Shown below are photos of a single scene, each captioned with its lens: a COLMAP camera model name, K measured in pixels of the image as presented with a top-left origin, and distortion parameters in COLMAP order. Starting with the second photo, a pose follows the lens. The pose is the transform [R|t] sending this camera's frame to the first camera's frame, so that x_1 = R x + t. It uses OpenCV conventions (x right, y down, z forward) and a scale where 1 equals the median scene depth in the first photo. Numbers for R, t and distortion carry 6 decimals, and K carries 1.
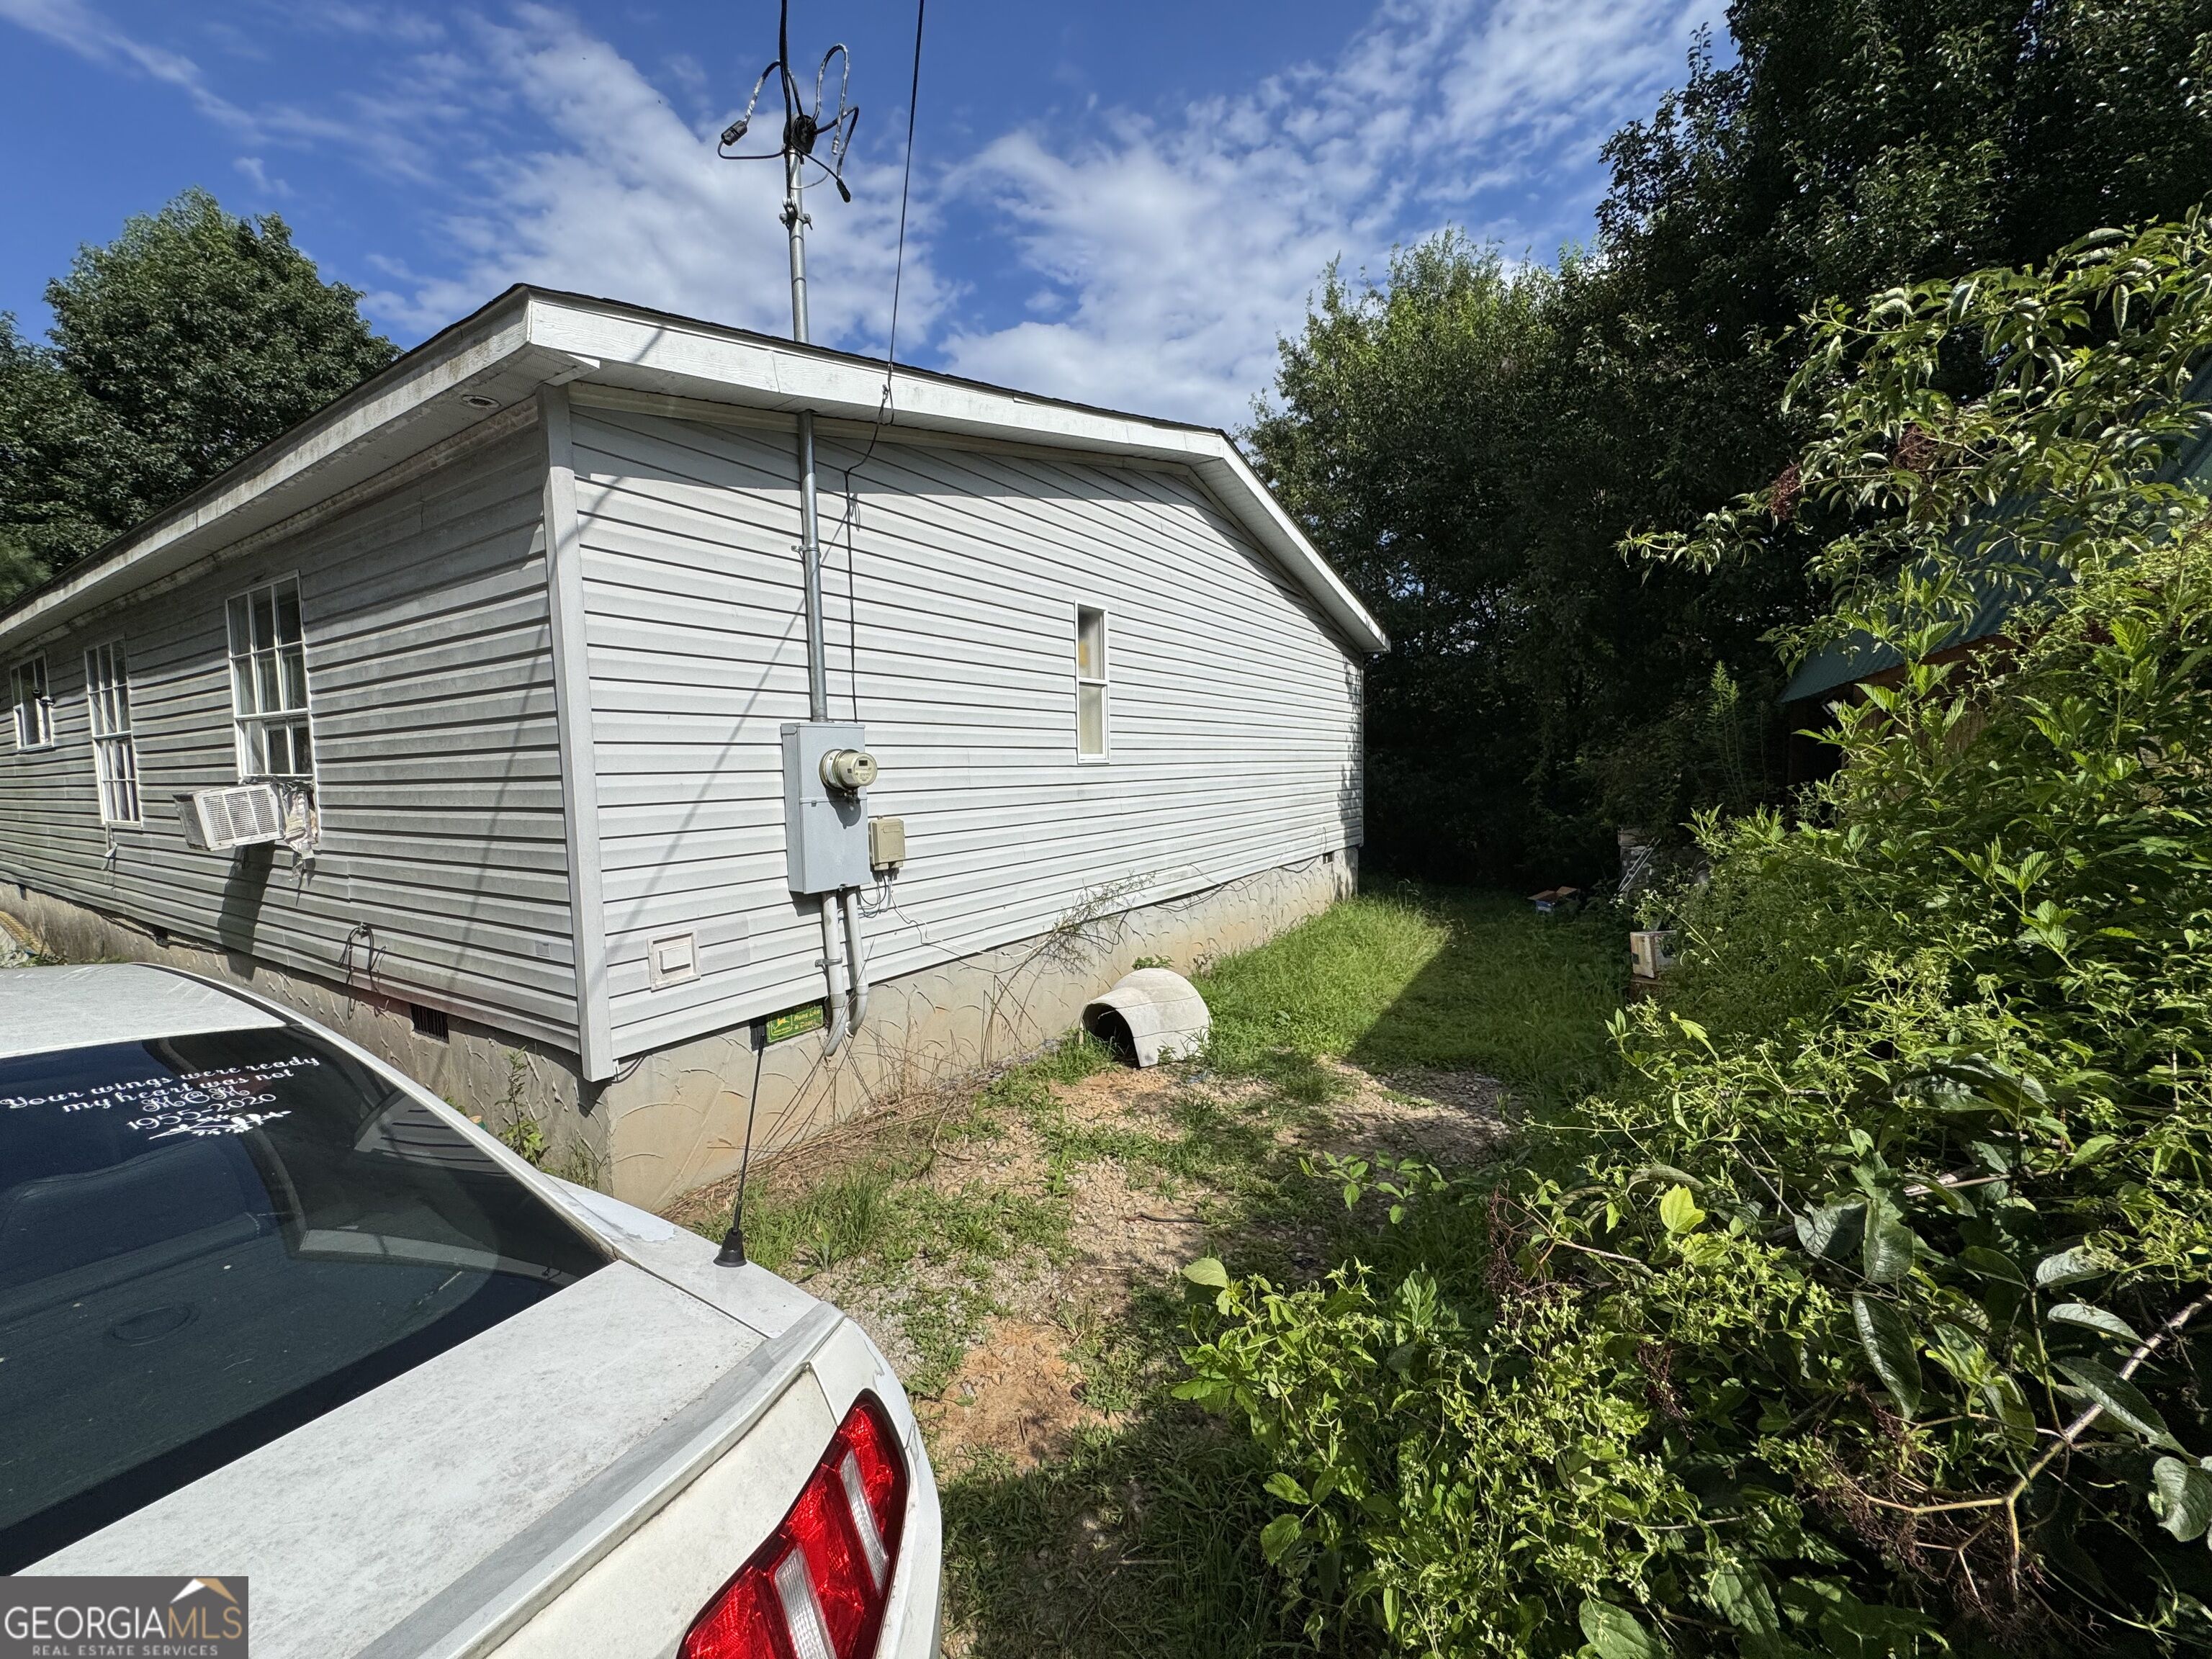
lens RADIAL K [[901.7, 0, 1092.7], [0, 901.7, 835.2], [0, 0, 1]] dist [-0.001823, 0.000082]
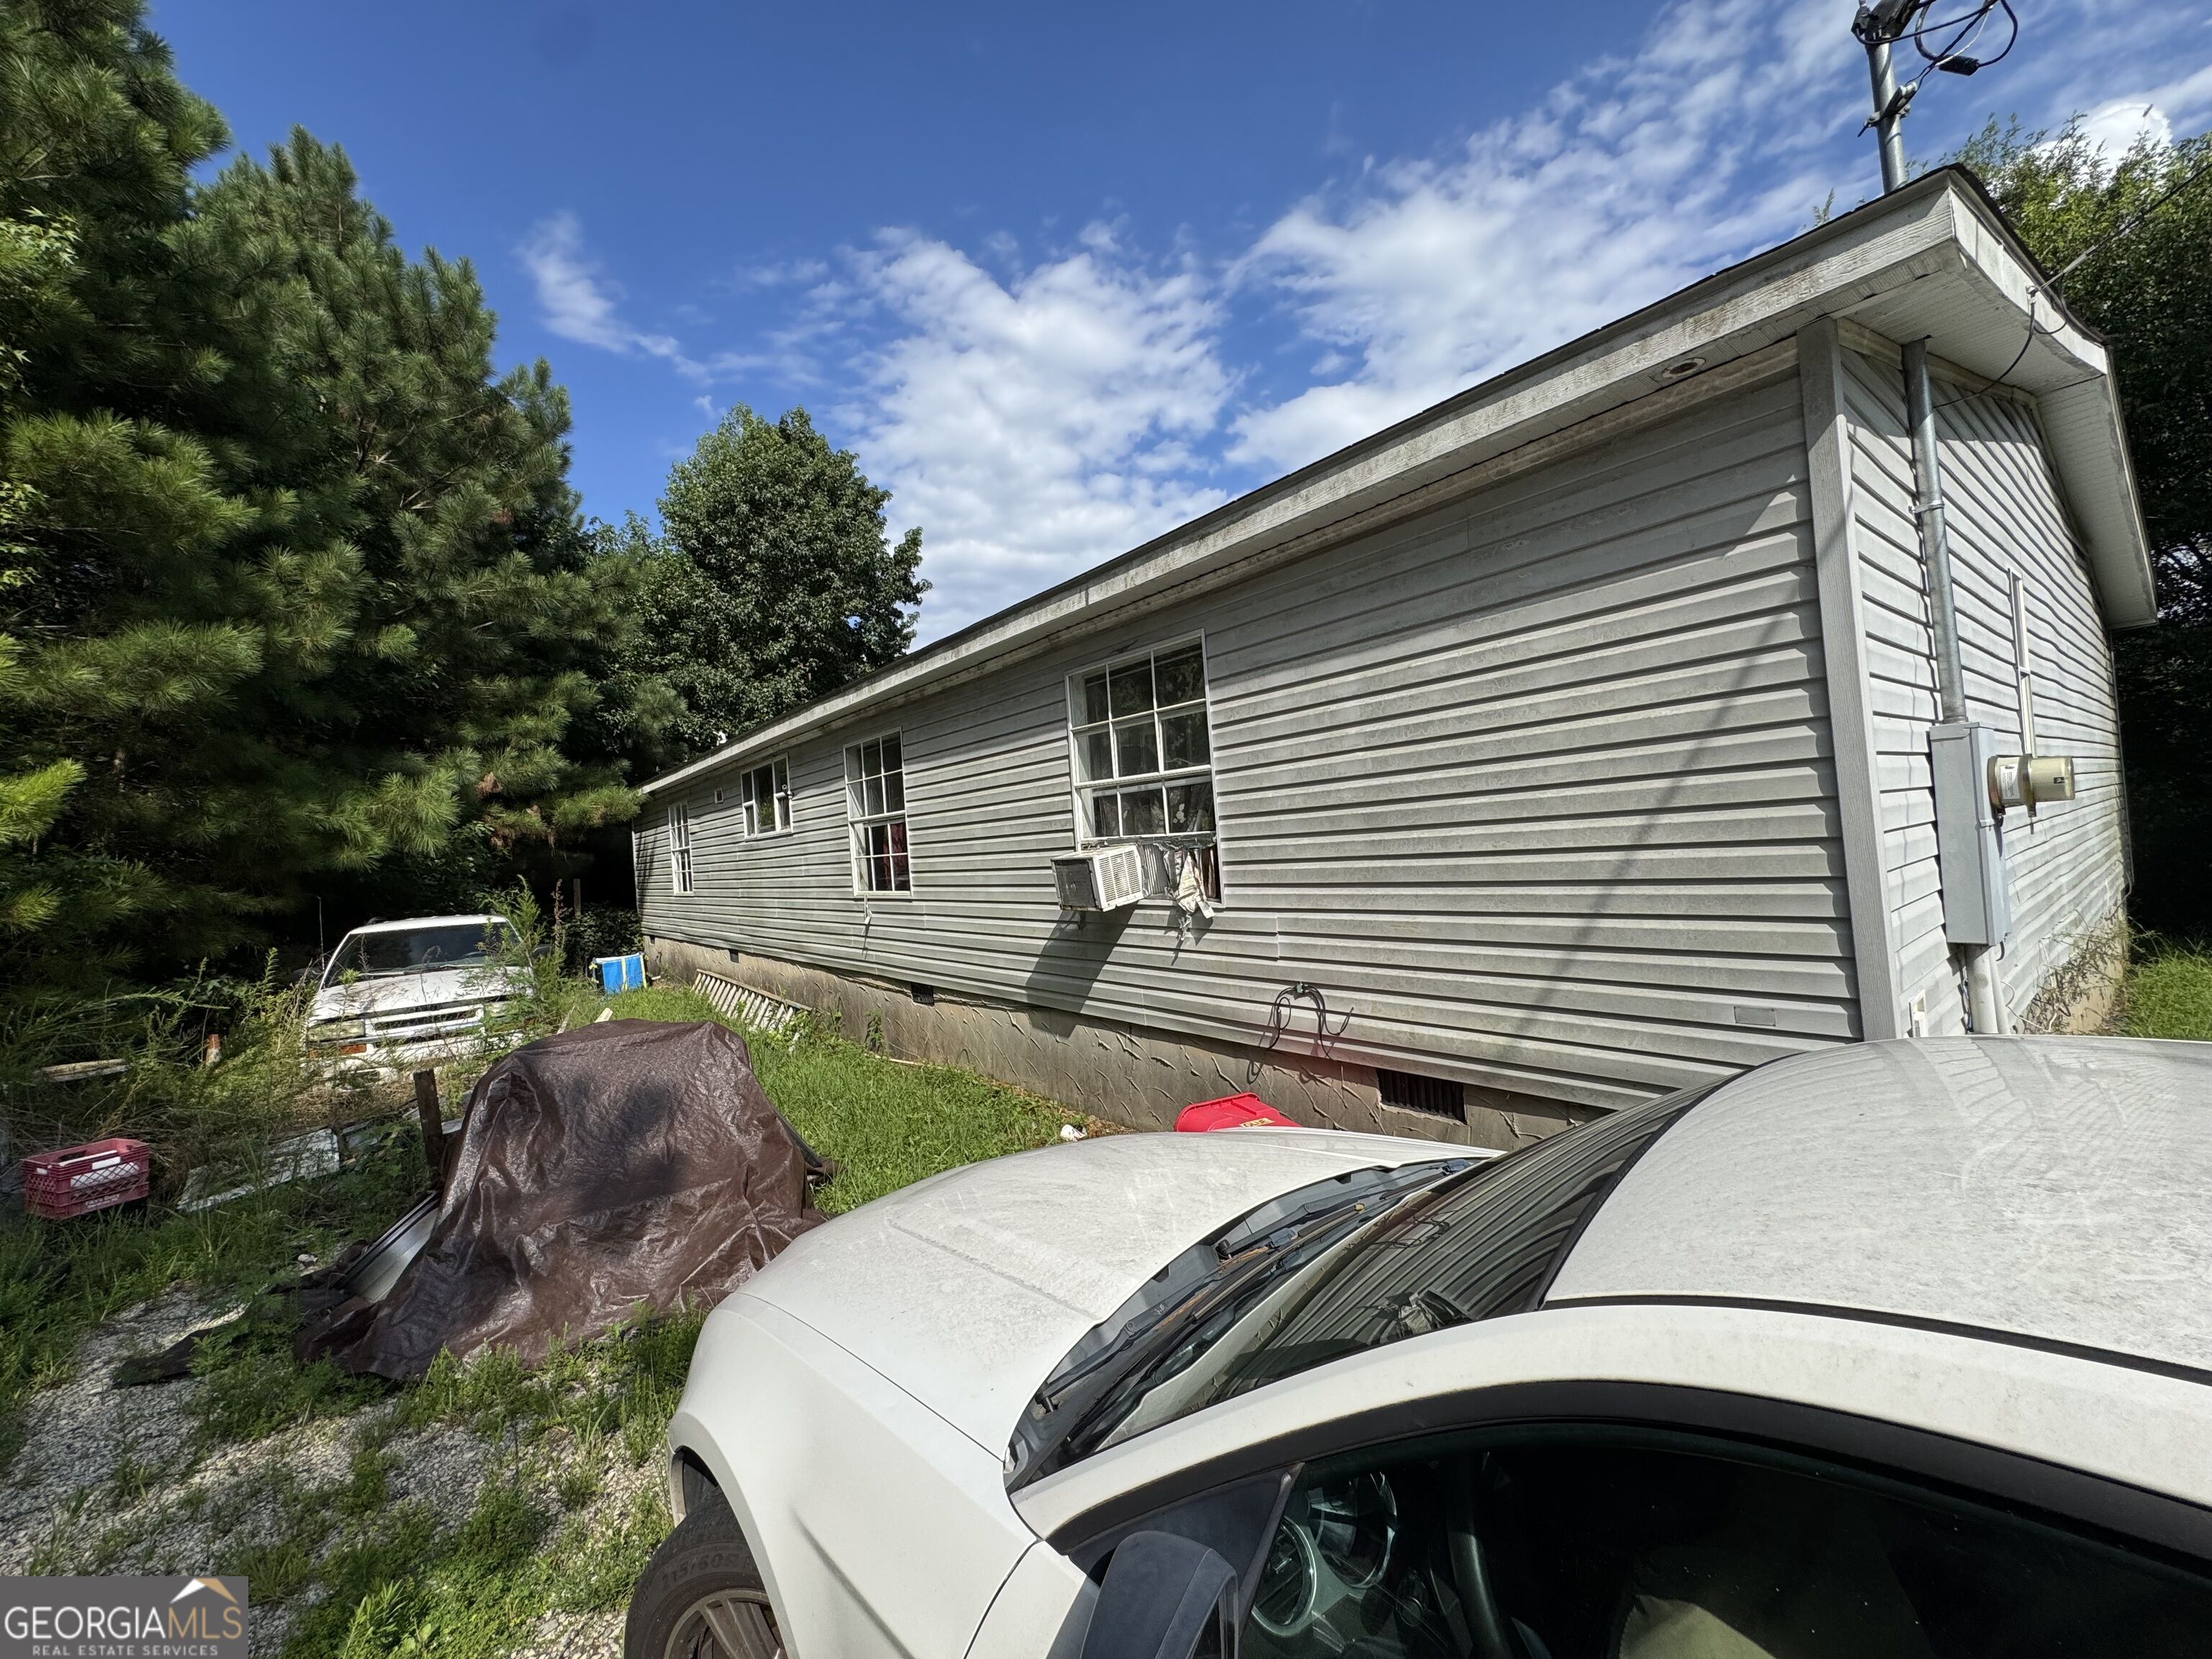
lens RADIAL K [[891.0, 0, 1085.2], [0, 891.0, 836.4], [0, 0, 1]] dist [-0.001073, -0.000568]
pose [[0.941198, -0.051278, -0.333942, -0.185508], [0.028481, 0.996939, -0.072810, 0.001674], [0.336653, 0.059017, 0.939778, 0.010317]]
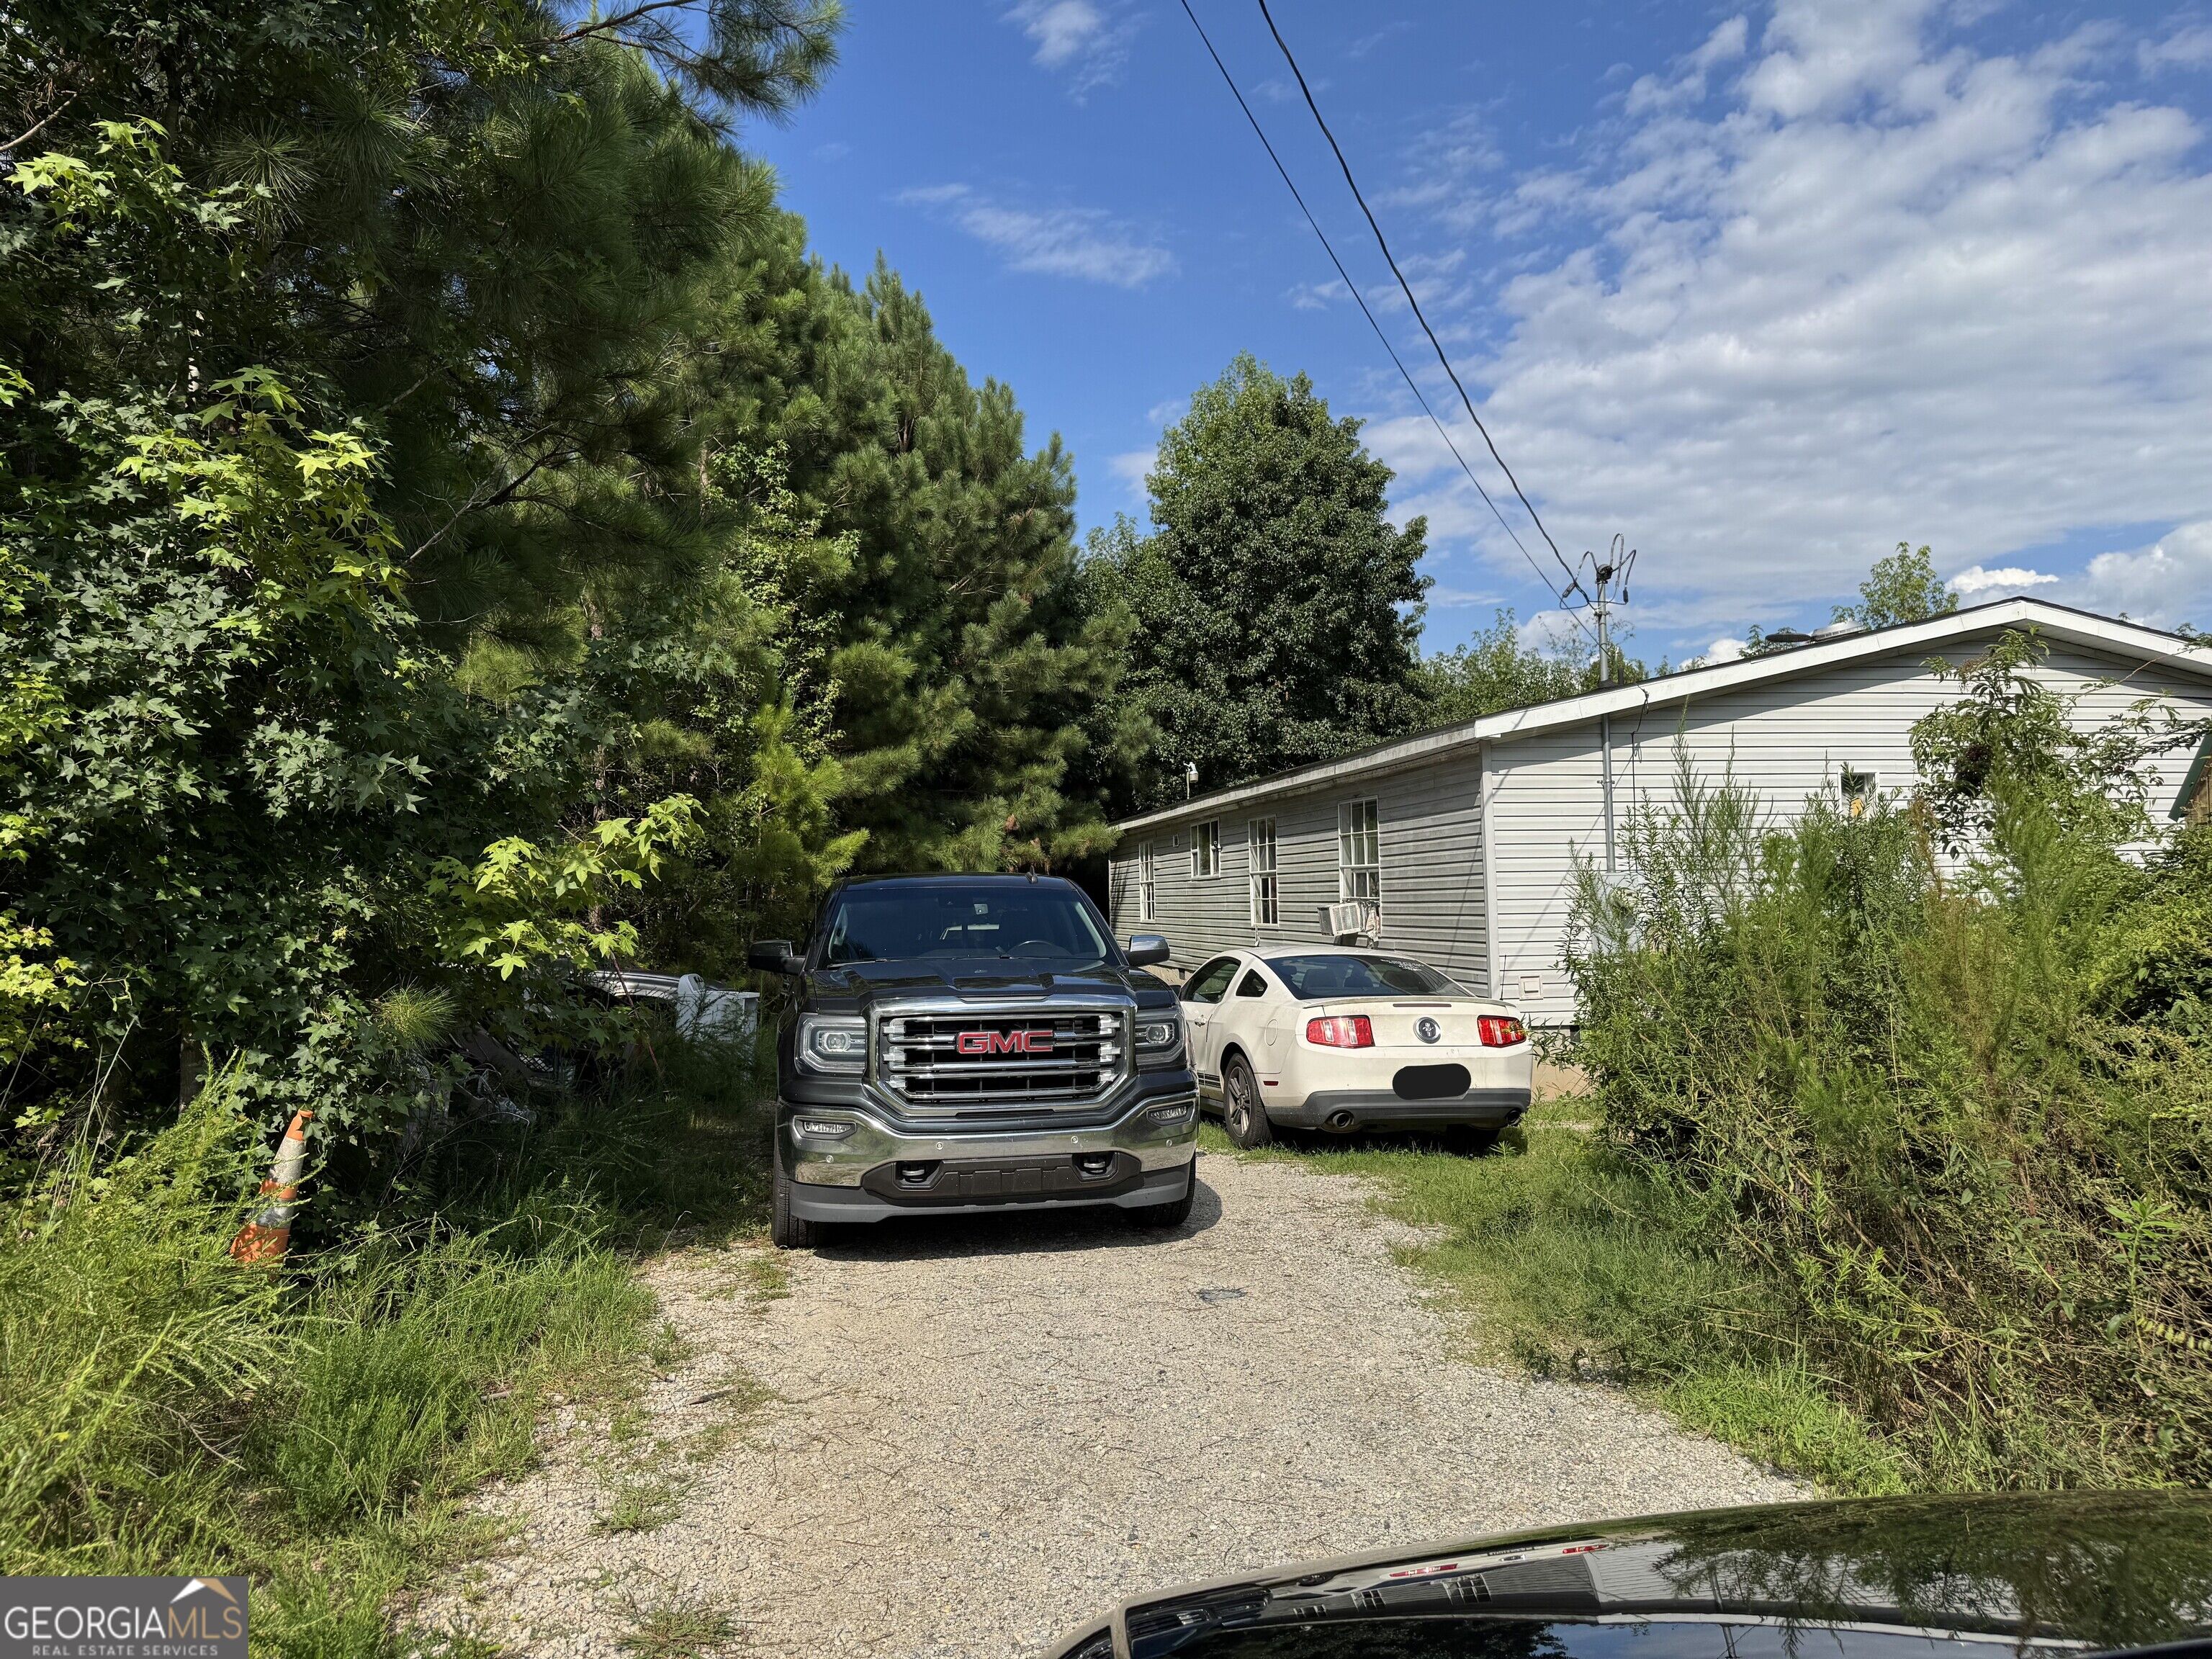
lens RADIAL K [[1573.9, 0, 1106.0], [0, 1573.9, 829.5], [0, 0, 1]] dist [0.083479, -0.000370]
pose [[0.694307, -0.024632, -0.719257, 0.331251], [-0.051584, 0.995140, -0.083876, 0.028853], [0.717828, 0.095338, 0.689662, -0.501165]]
